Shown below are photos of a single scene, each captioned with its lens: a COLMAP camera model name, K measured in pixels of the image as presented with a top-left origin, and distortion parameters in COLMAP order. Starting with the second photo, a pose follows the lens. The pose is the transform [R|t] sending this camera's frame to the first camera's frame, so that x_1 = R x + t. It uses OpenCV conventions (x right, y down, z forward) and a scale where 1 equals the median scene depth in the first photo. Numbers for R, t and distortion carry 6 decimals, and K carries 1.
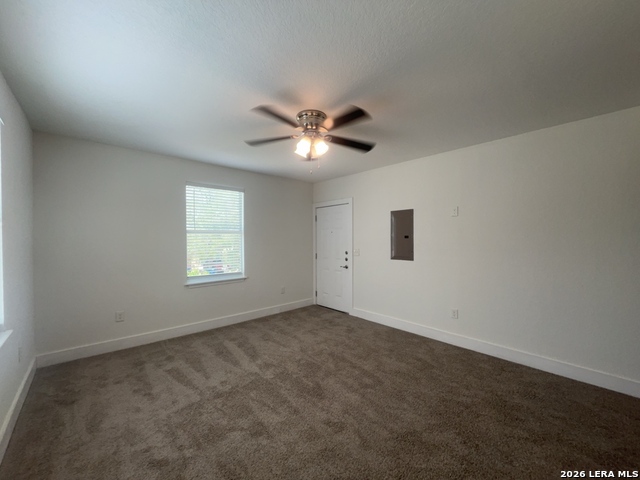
lens RADIAL K [[258.7, 0, 322.8], [0, 258.7, 239.4], [0, 0, 1]] dist [-0.001836, -0.000039]
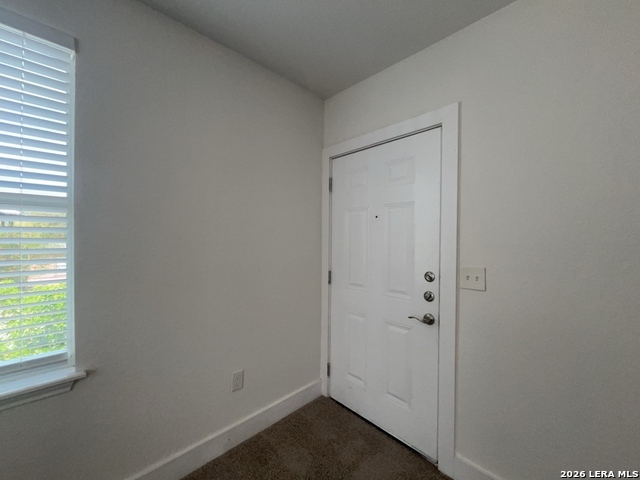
lens RADIAL K [[258.7, 0, 316.2], [0, 258.7, 240.4], [0, 0, 1]] dist [-0.001836, -0.000039]
pose [[0.999927, 0.010936, 0.005077, -0.051999], [-0.010952, 0.999935, 0.003214, 0.005091], [-0.005041, -0.003269, 0.999982, 0.622568]]
